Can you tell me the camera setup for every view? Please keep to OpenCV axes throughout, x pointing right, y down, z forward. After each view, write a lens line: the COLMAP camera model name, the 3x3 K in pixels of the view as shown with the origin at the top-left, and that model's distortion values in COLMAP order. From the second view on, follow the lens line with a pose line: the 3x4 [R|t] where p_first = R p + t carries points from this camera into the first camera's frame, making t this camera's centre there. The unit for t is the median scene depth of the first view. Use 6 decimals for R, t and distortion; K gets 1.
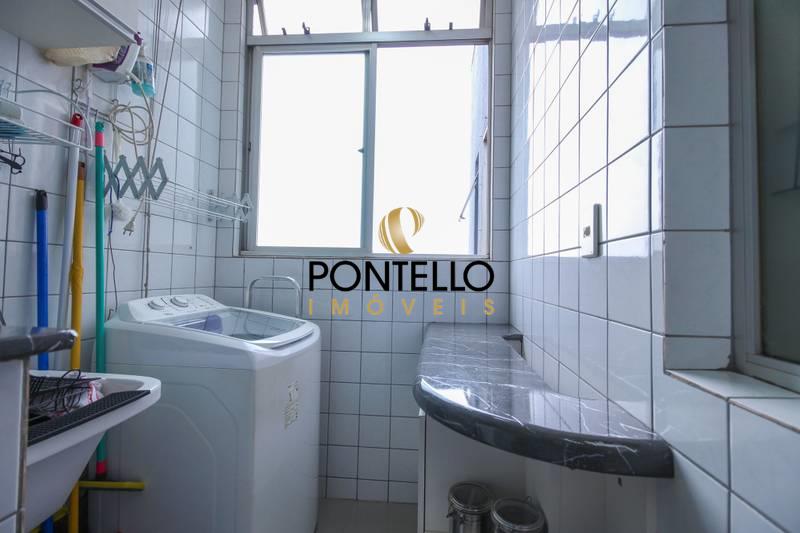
lens RADIAL K [[371.5, 0, 404.9], [0, 371.5, 268.2], [0, 0, 1]] dist [0.017883, -0.001654]
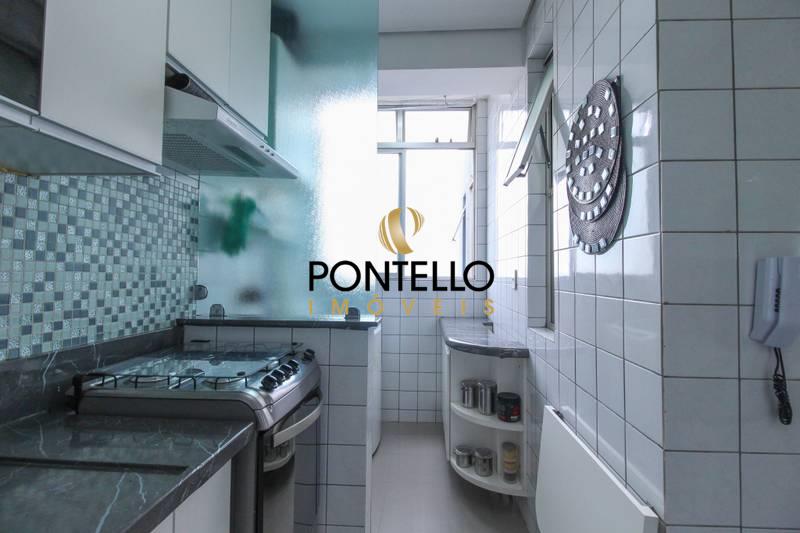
lens RADIAL K [[371.5, 0, 403.6], [0, 371.5, 263.2], [0, 0, 1]] dist [0.017883, -0.001654]
pose [[0.999232, -0.005278, 0.038831, -0.156927], [0.005591, 0.999953, -0.007944, -0.082108], [-0.038788, 0.008155, 0.999214, -0.656422]]
